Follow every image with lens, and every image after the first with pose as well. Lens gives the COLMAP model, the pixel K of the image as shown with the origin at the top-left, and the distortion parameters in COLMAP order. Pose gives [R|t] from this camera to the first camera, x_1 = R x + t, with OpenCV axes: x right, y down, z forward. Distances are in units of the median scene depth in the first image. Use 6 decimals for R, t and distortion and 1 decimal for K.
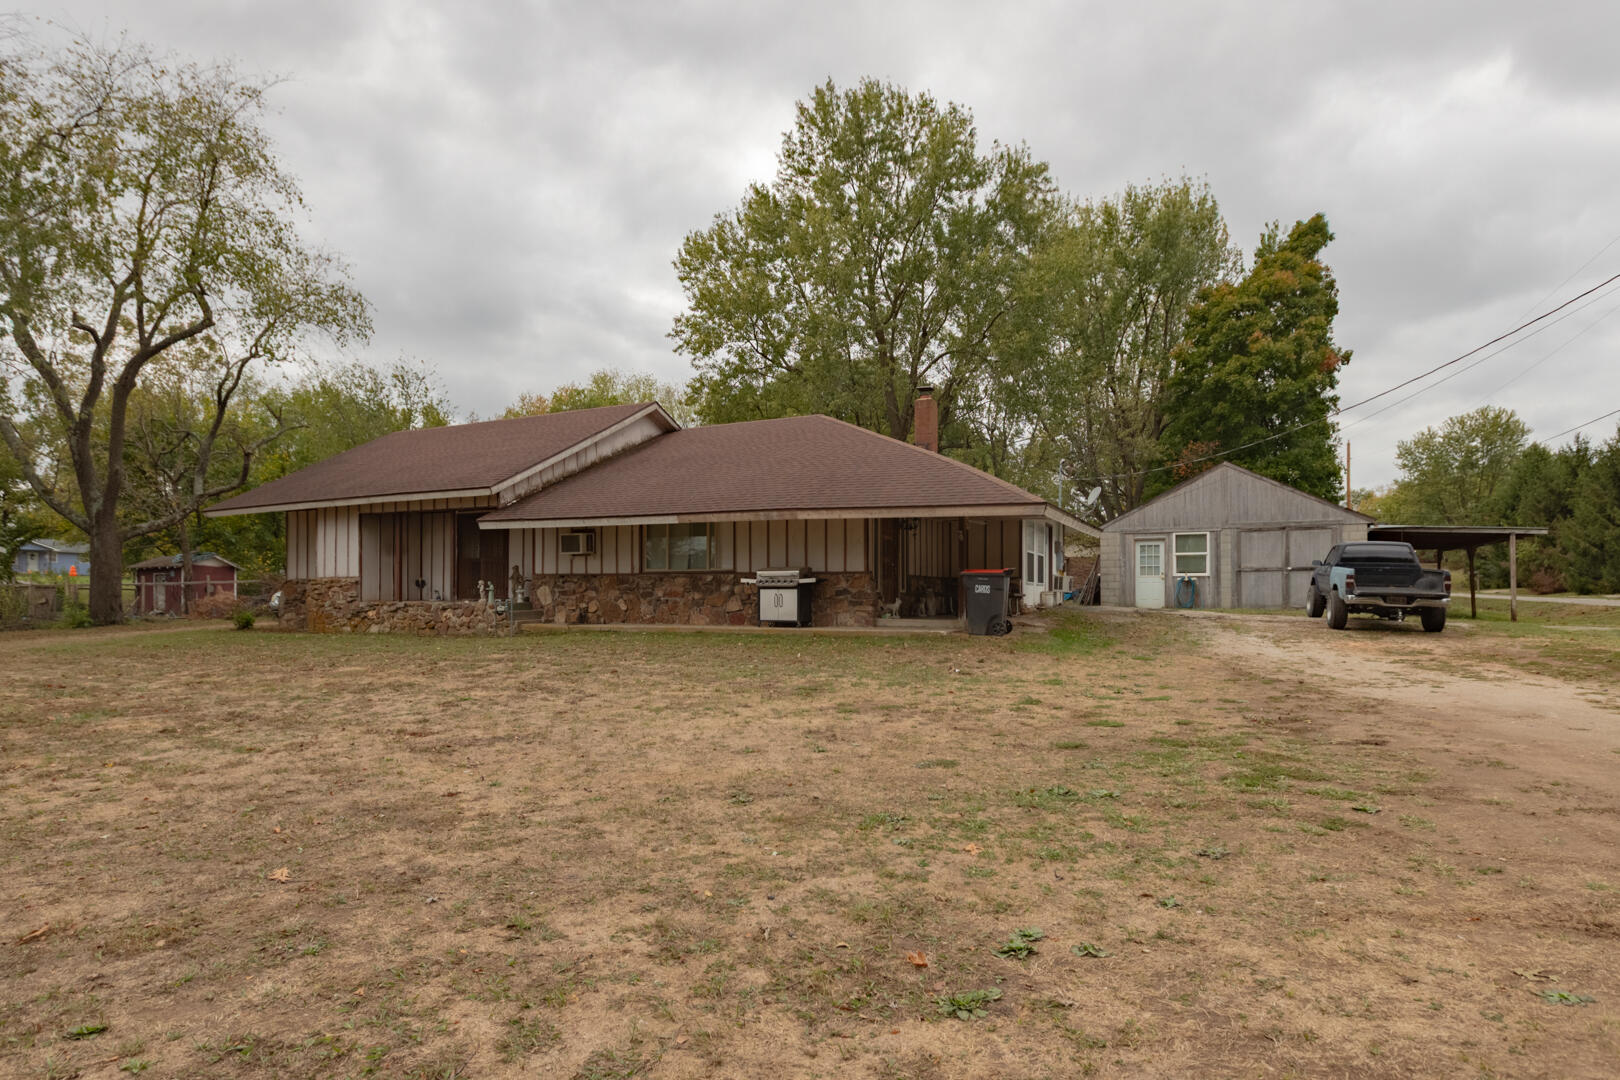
lens RADIAL K [[712.4, 0, 815.3], [0, 712.4, 589.8], [0, 0, 1]] dist [-0.001623, -0.000027]
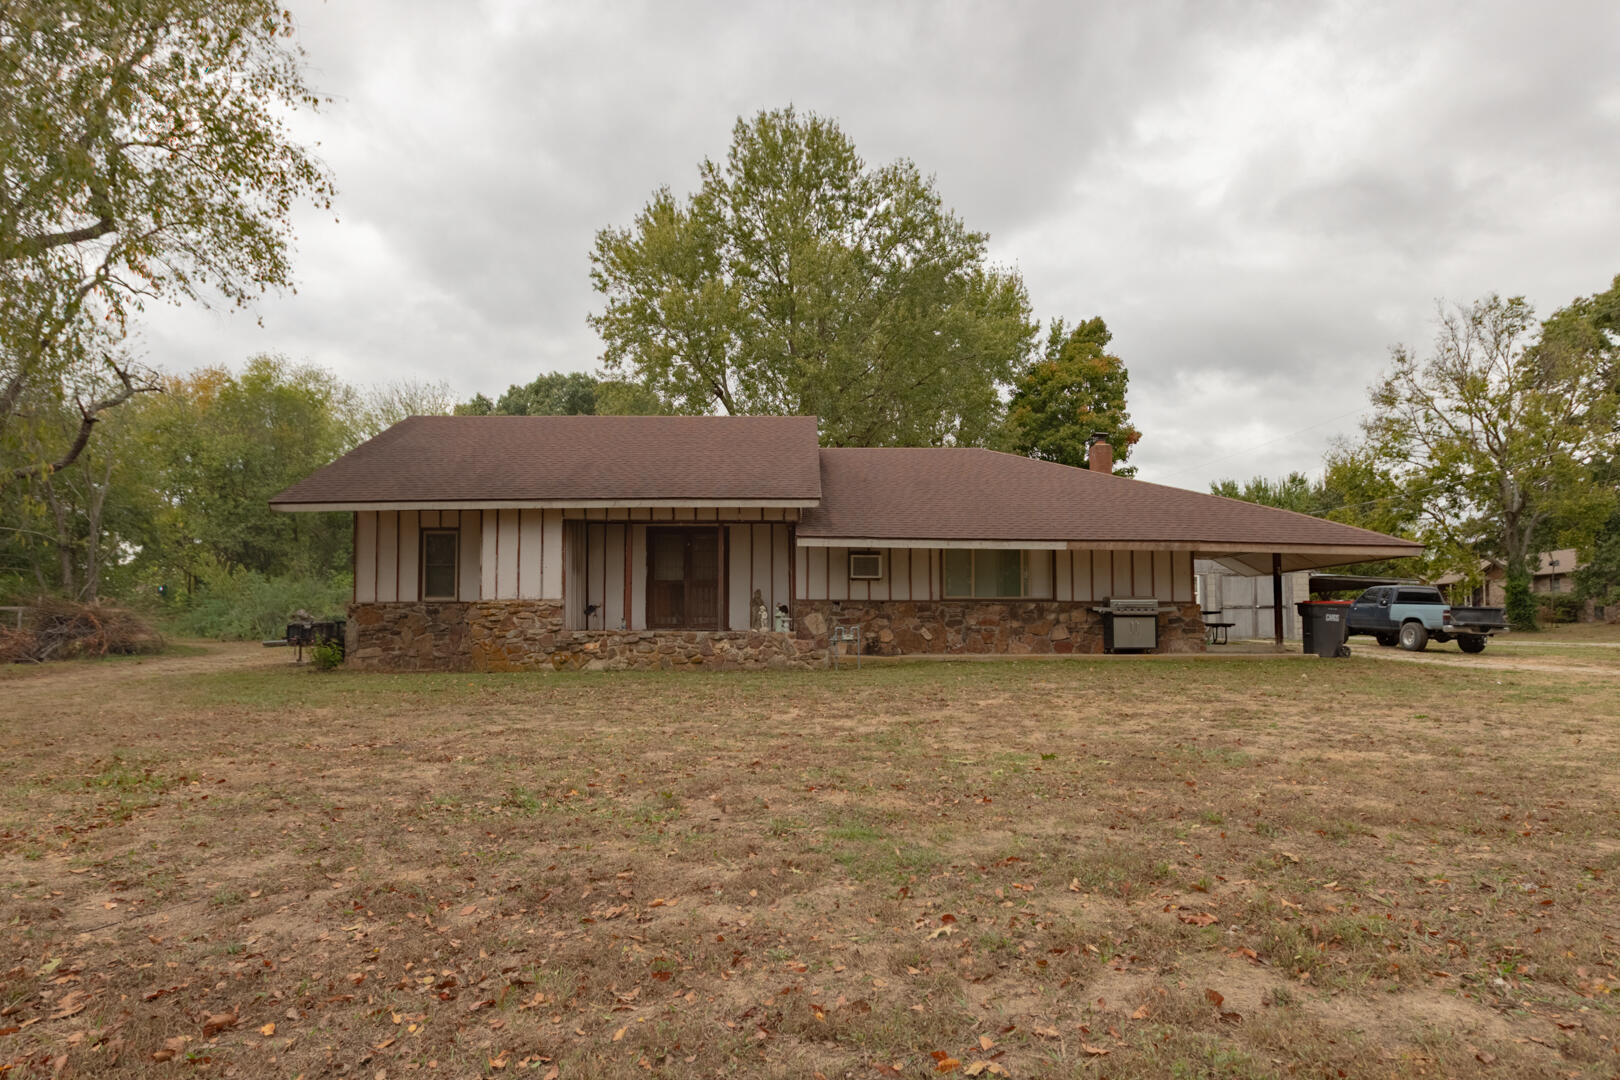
lens RADIAL K [[741.1, 0, 811.3], [0, 741.1, 595.8], [0, 0, 1]] dist [-0.001653, -0.000094]
pose [[0.929396, 0.018749, 0.368606, -0.750470], [-0.002620, 0.999019, -0.044209, 0.014240], [-0.369074, 0.040122, 0.928534, 0.148727]]
